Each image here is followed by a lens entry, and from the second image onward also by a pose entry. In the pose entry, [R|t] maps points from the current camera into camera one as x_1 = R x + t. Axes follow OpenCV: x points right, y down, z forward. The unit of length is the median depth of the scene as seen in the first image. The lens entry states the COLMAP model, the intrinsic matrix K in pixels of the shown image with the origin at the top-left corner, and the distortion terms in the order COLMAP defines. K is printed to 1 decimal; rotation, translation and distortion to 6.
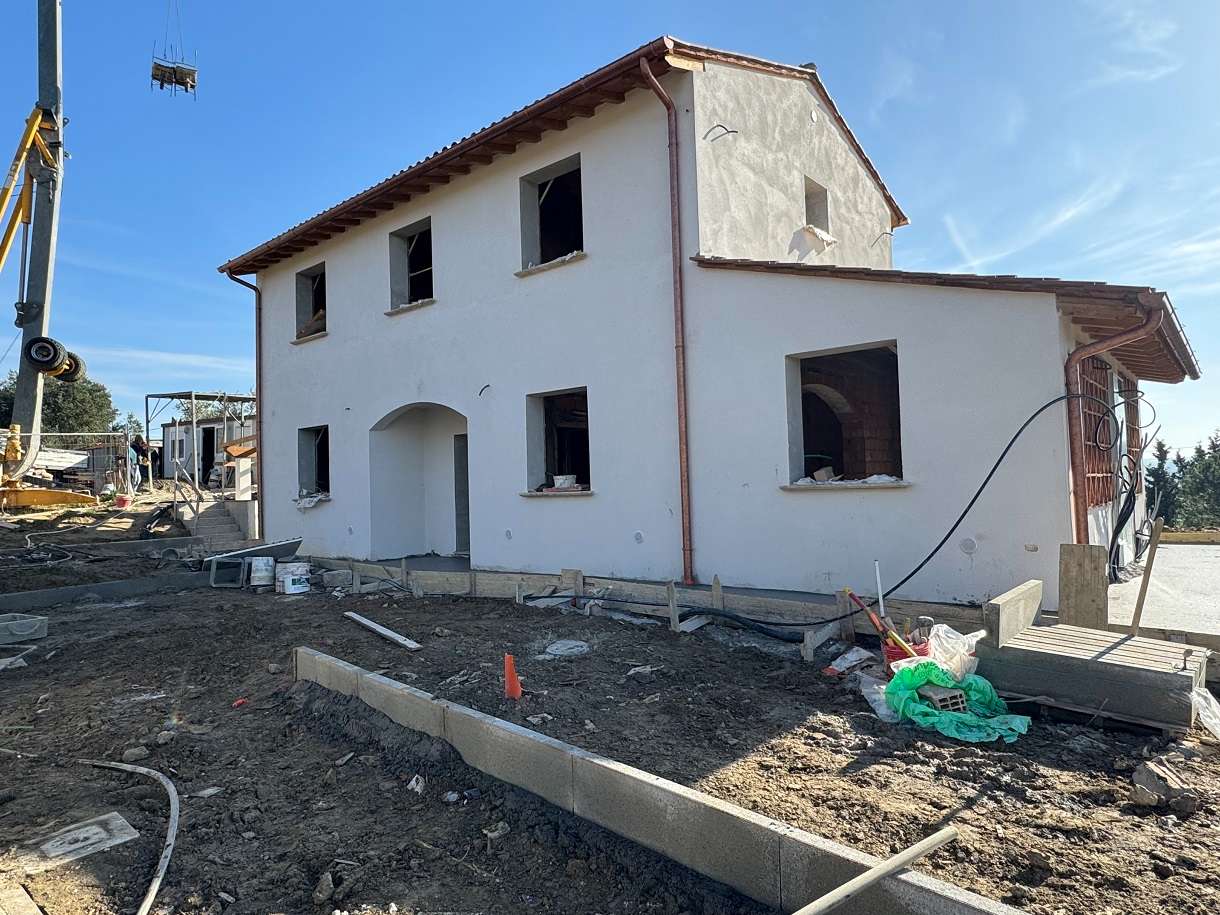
lens RADIAL K [[743.0, 0, 603.3], [0, 743.0, 457.5], [0, 0, 1]] dist [-0.008166, 0.003181]
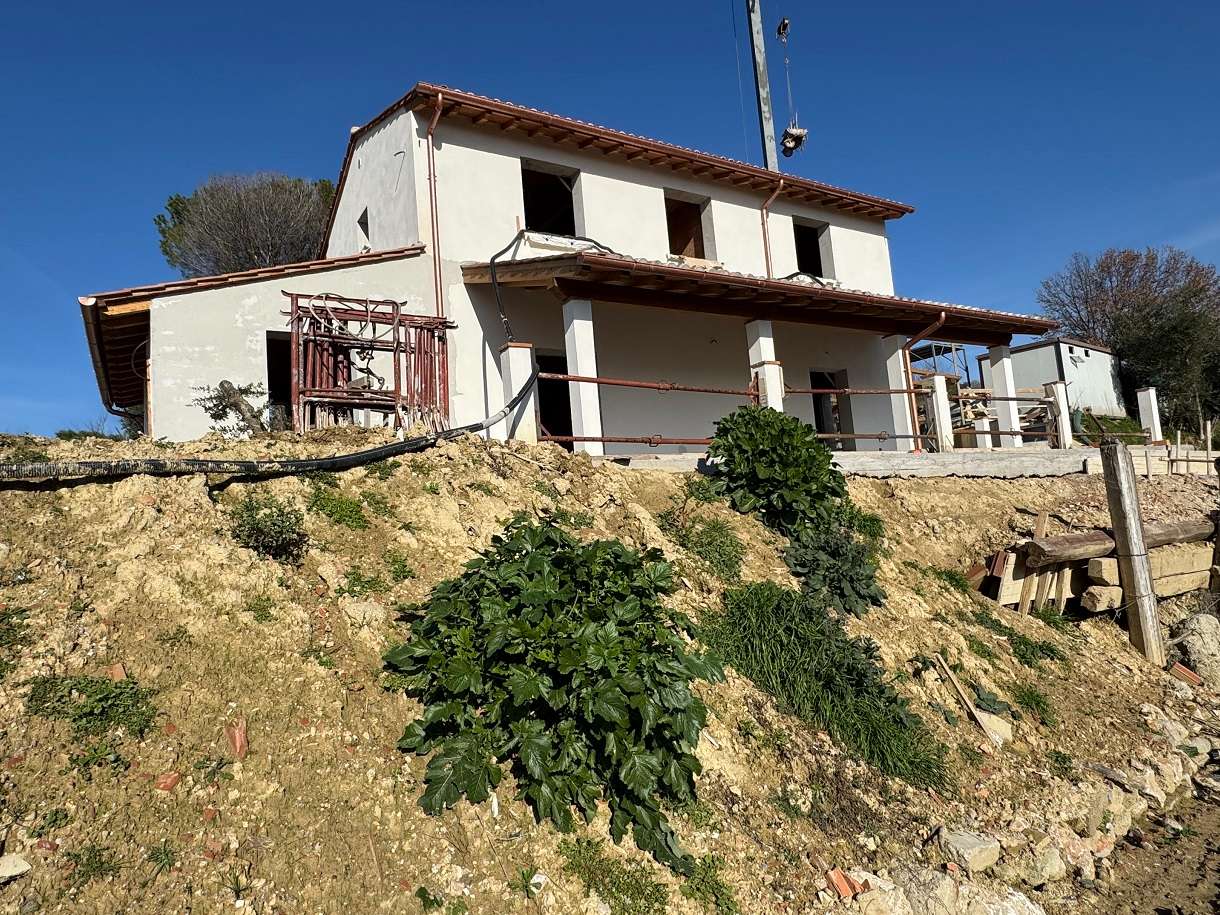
lens RADIAL K [[743.0, 0, 606.8], [0, 743.0, 456.6], [0, 0, 1]] dist [-0.008166, 0.003181]
pose [[-0.293930, -0.036869, -0.955116, 1.143534], [0.131409, 0.988208, -0.078586, 0.162845], [0.946751, -0.148609, -0.285619, 1.426204]]
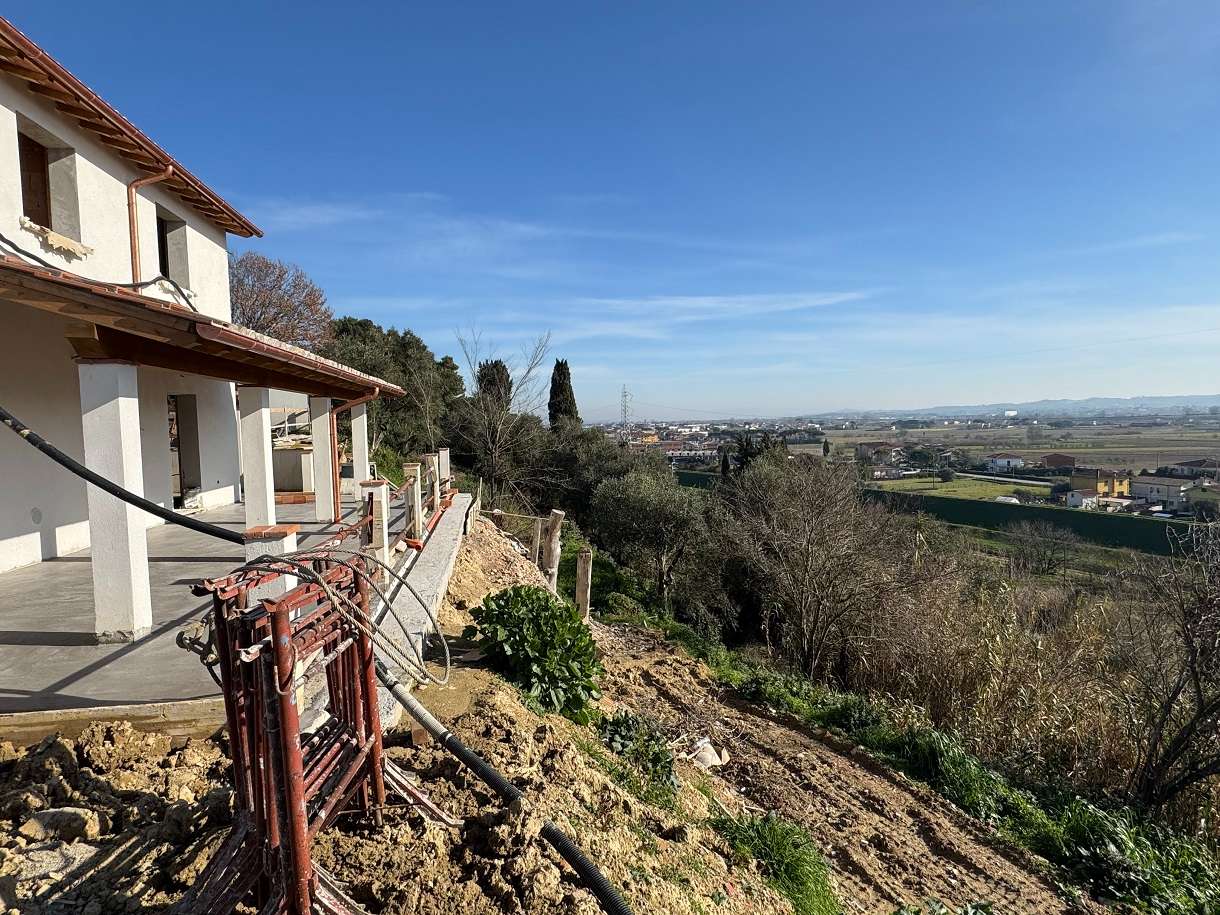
lens RADIAL K [[656.3, 0, 609.9], [0, 656.3, 456.8], [0, 0, 1]] dist [-0.006753, 0.003488]
pose [[0.774598, 0.047313, -0.630682, 0.951431], [0.024568, 0.994194, 0.104758, -0.019111], [0.631976, -0.096640, 0.768939, 1.106909]]
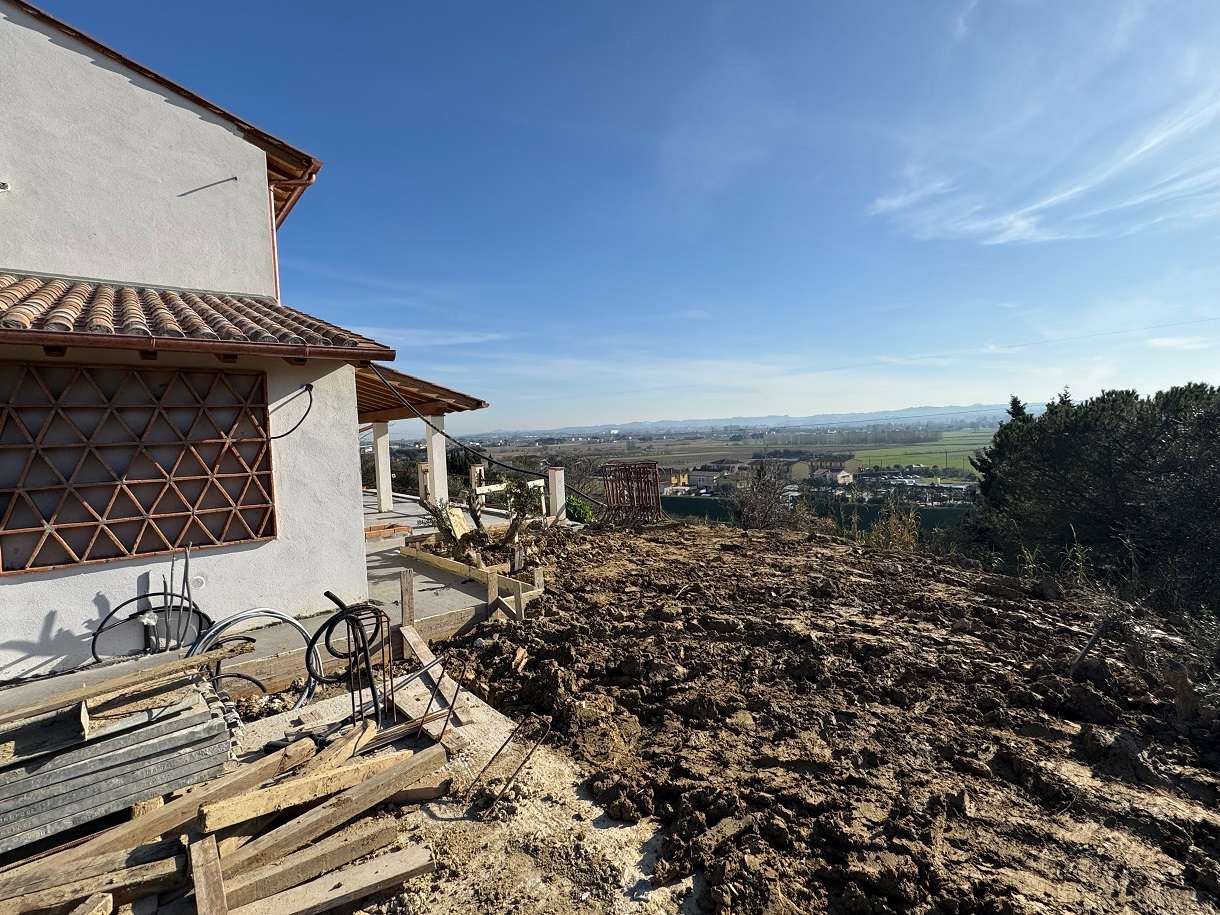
lens RADIAL K [[557.3, 0, 607.5], [0, 557.3, 458.5], [0, 0, 1]] dist [-0.003876, -0.000404]
pose [[0.988865, -0.000124, -0.148815, 0.860154], [0.014207, 0.995511, 0.093574, -0.051526], [0.148135, -0.094646, 0.984428, 0.439759]]
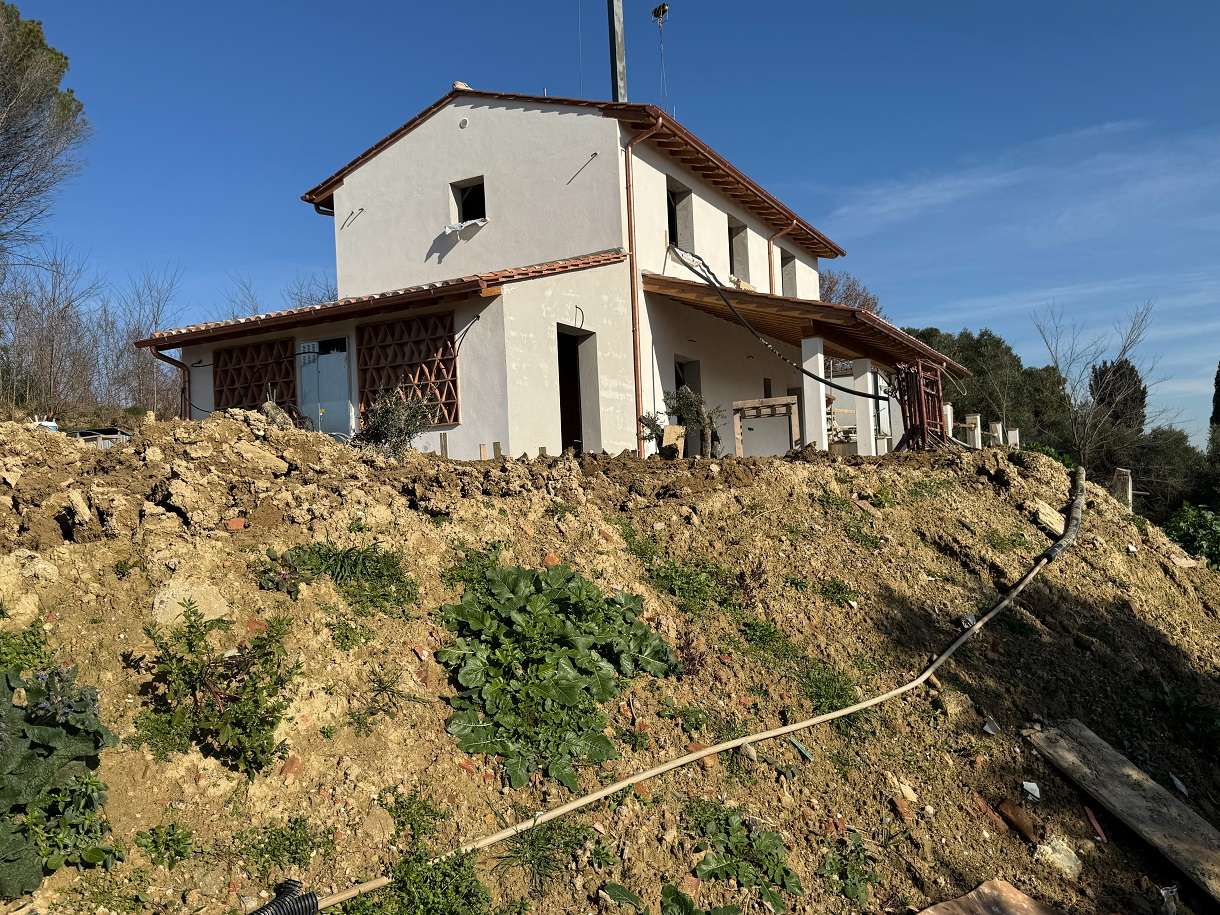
lens RADIAL K [[942.4, 0, 611.7], [0, 942.4, 469.1], [0, 0, 1]] dist [0.080645, -0.089454]
pose [[0.204458, -0.007156, -0.978849, 1.552758], [0.077178, 0.996978, 0.008832, 0.087611], [0.975828, -0.077352, 0.204393, 0.738557]]
